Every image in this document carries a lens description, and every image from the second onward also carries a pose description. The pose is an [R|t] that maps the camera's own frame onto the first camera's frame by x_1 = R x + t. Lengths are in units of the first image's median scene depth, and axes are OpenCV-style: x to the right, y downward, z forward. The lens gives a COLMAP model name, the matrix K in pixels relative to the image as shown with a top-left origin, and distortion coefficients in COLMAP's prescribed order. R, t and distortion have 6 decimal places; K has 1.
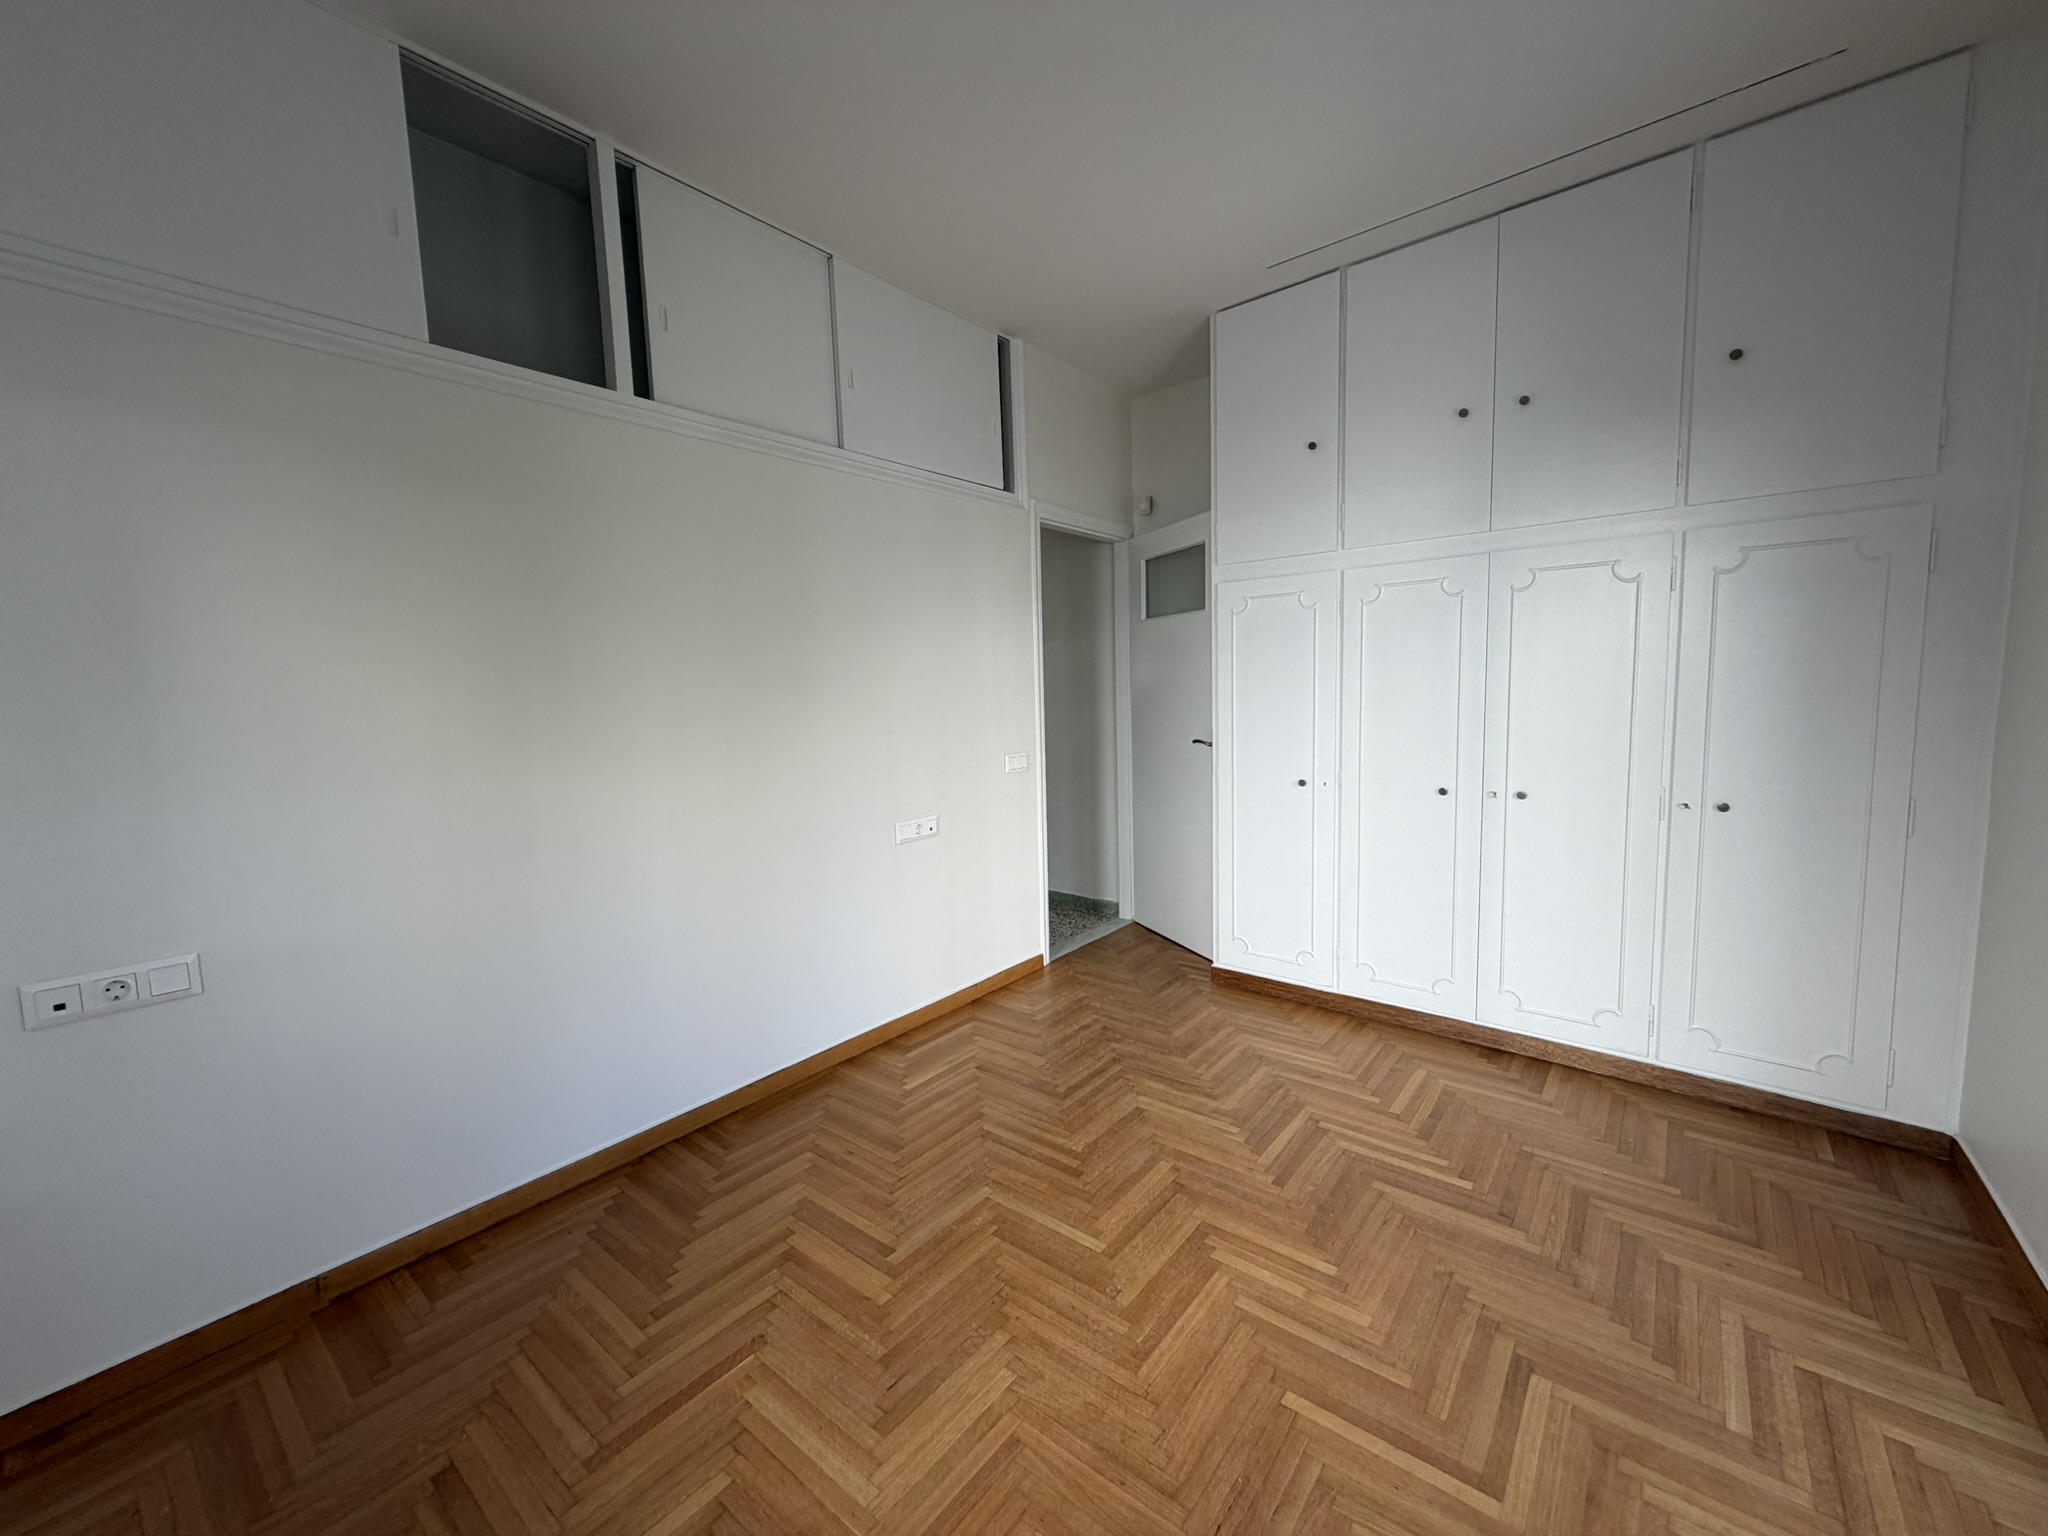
lens RADIAL K [[804.1, 0, 1015.0], [0, 804.1, 767.3], [0, 0, 1]] dist [0.000469, -0.000333]
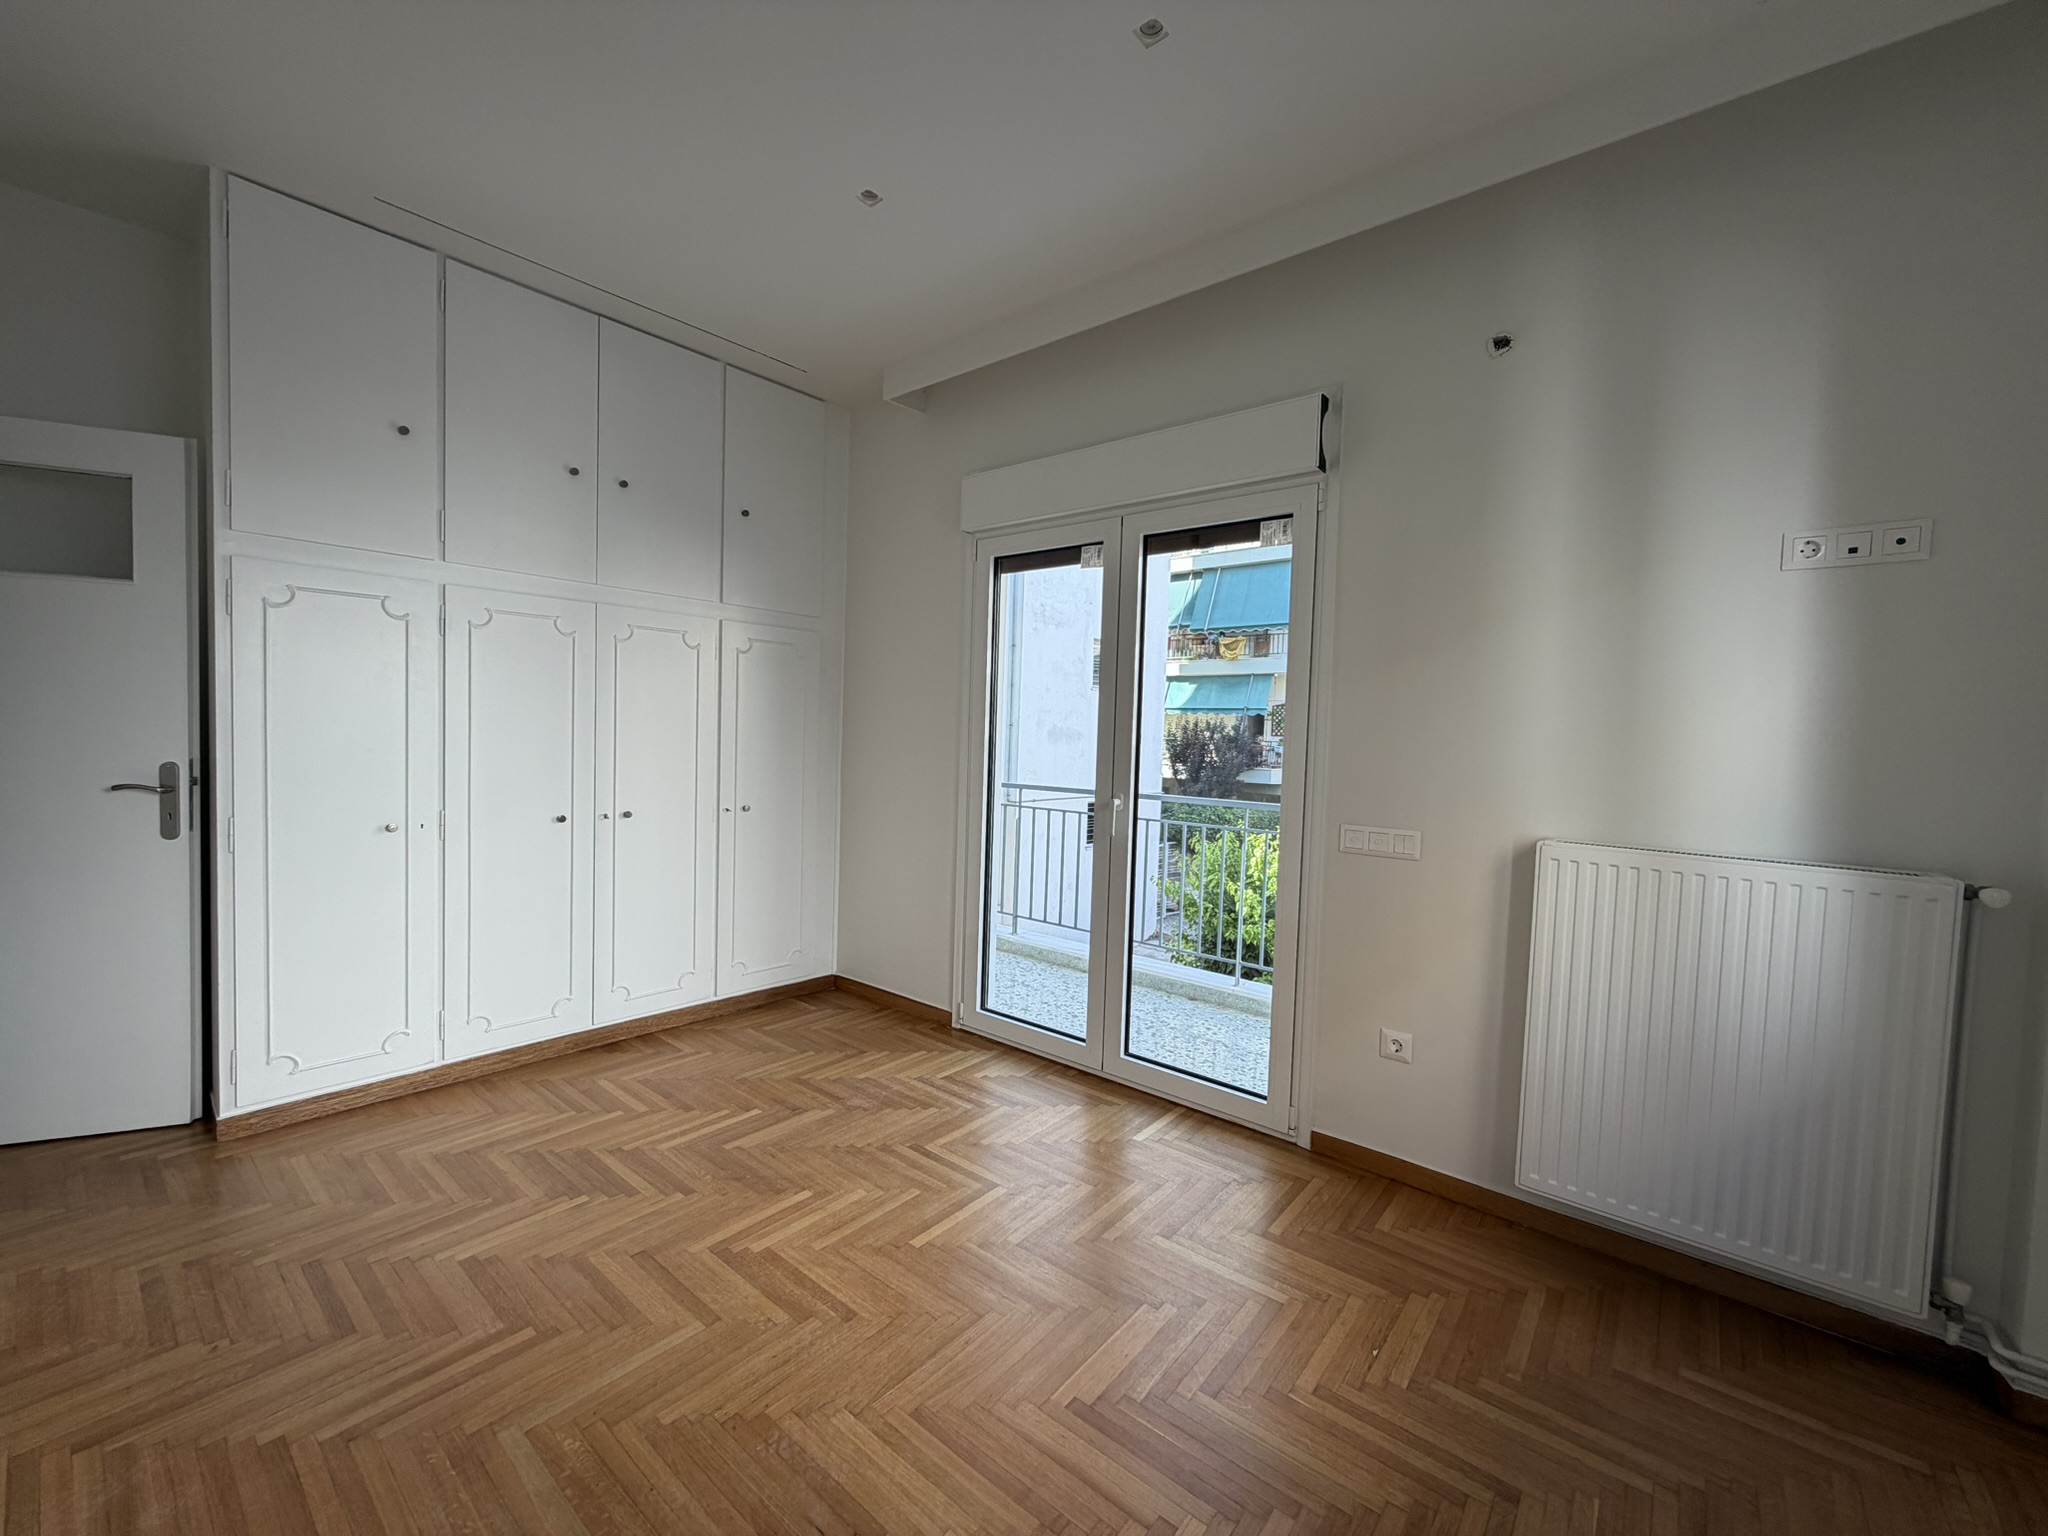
lens RADIAL K [[848.1, 0, 989.1], [0, 848.1, 767.5], [0, 0, 1]] dist [0.001001, -0.000242]
pose [[0.022470, -0.014552, 0.999642, -0.712903], [0.069296, 0.997512, 0.012963, -0.015862], [-0.997343, 0.068980, 0.023423, 0.523599]]
